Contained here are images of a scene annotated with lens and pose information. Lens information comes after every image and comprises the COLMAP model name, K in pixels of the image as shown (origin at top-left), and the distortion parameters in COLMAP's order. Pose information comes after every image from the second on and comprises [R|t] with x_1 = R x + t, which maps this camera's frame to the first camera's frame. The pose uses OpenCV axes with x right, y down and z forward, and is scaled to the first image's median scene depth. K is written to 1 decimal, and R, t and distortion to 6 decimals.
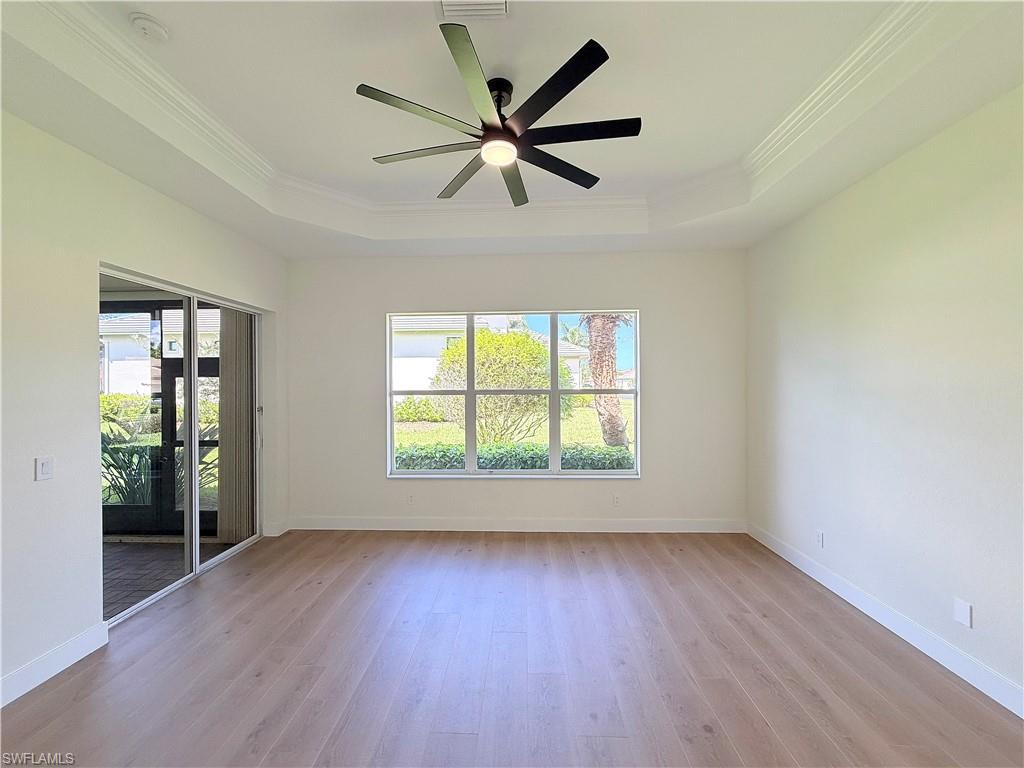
lens RADIAL K [[407.9, 0, 512.0], [0, 407.9, 384.0], [0, 0, 1]] dist [0.000387, 0.000096]
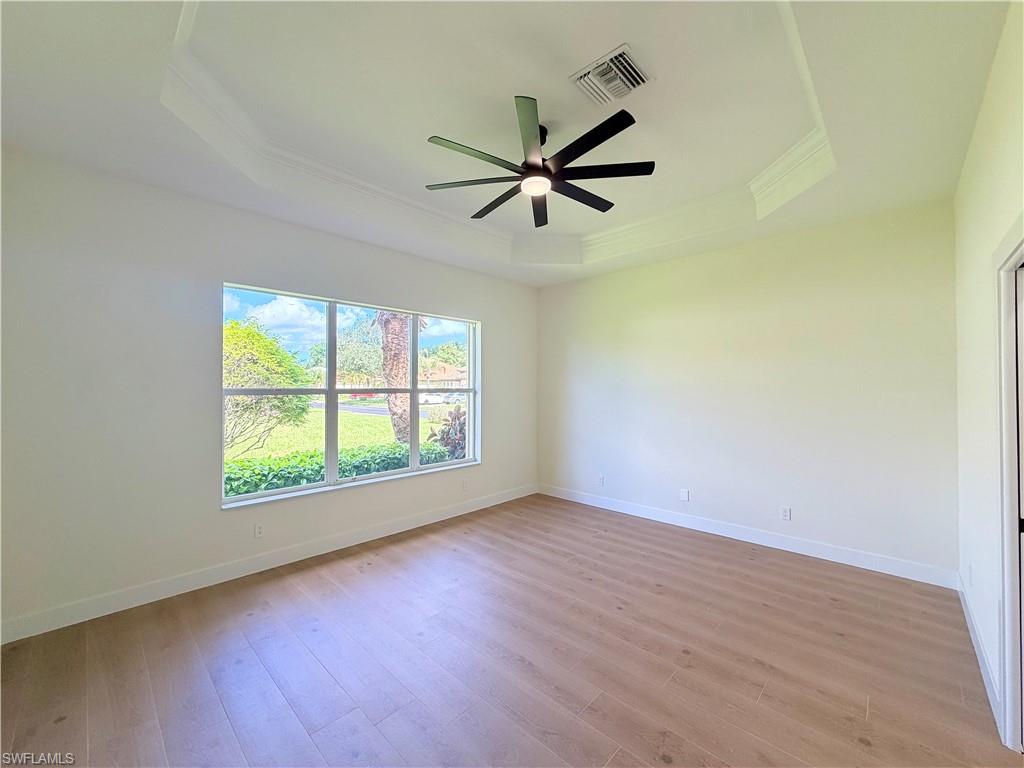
lens RADIAL K [[407.9, 0, 512.0], [0, 407.9, 384.0], [0, 0, 1]] dist [0.000387, 0.000096]
pose [[0.664361, 0.013908, 0.747282, -0.559869], [-0.006266, 0.999895, -0.013039, 0.015751], [-0.747386, 0.003981, 0.664379, 0.151928]]
